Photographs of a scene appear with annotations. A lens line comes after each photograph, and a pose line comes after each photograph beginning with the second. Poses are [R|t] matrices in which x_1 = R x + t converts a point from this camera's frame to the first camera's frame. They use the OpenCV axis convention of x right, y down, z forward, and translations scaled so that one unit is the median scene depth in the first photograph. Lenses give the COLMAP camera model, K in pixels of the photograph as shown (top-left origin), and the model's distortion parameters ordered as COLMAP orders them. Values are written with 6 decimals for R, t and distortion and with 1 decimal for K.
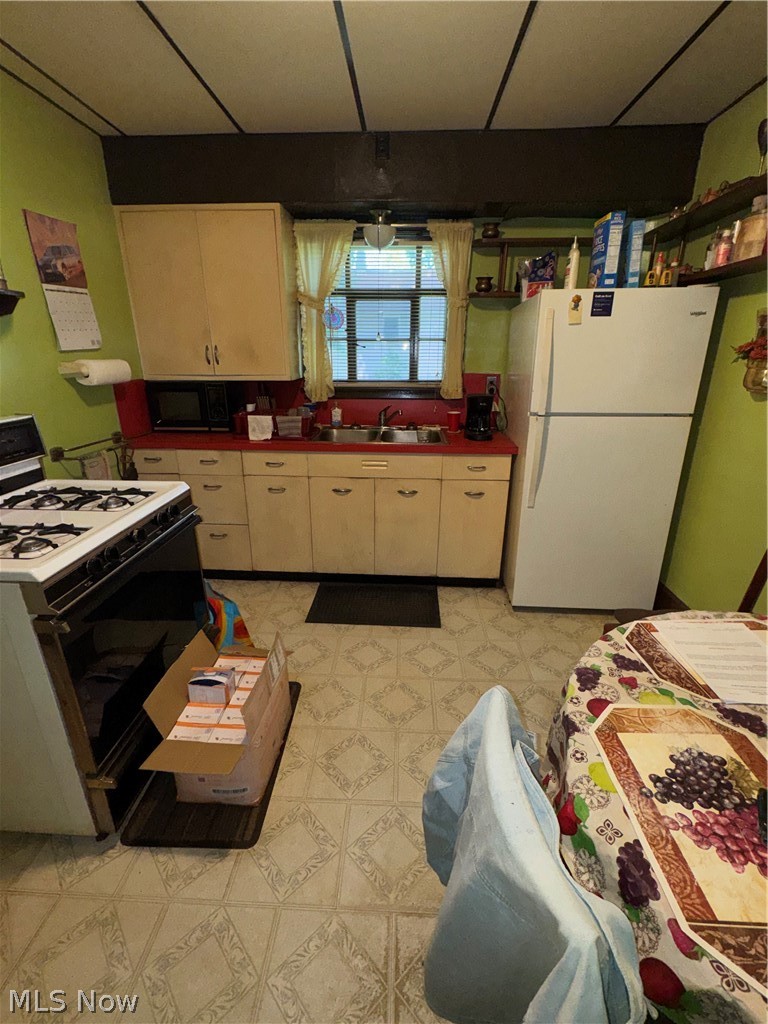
lens RADIAL K [[447.9, 0, 384.9], [0, 447.9, 512.3], [0, 0, 1]] dist [-0.002211, -0.001450]
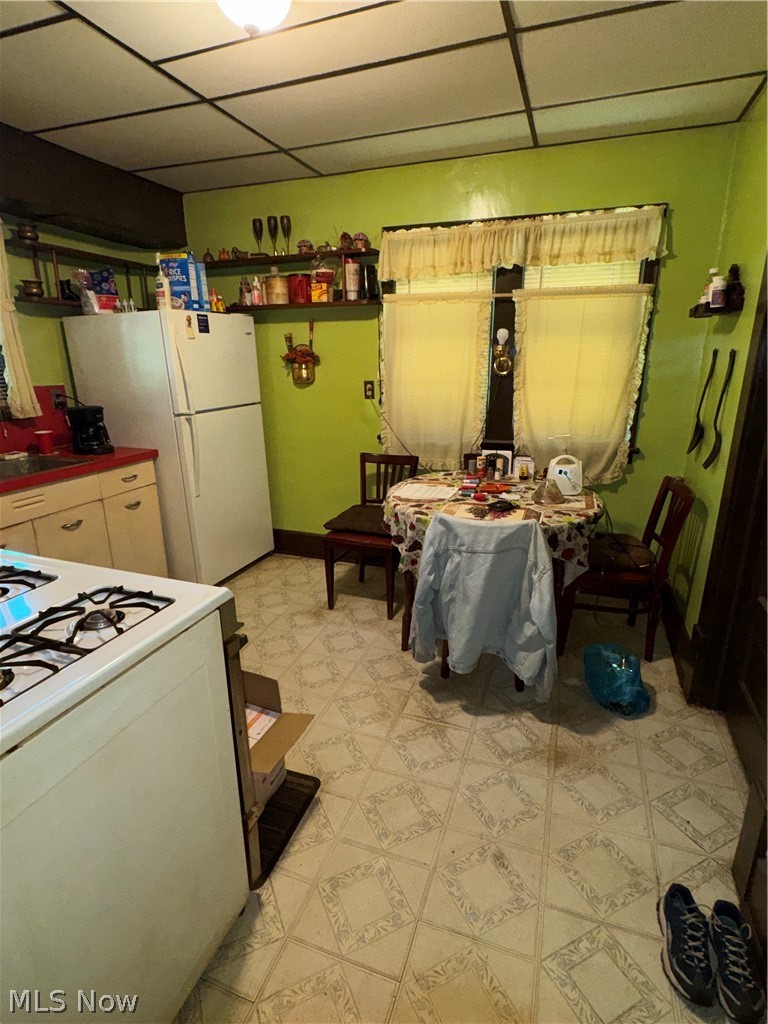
lens RADIAL K [[529.1, 0, 384.8], [0, 529.1, 514.5], [0, 0, 1]] dist [0.004770, 0.000550]
pose [[0.296326, -0.282940, 0.912215, -0.891807], [0.331692, 0.926150, 0.179515, -0.060449], [-0.895640, 0.249380, 0.368291, 0.114622]]
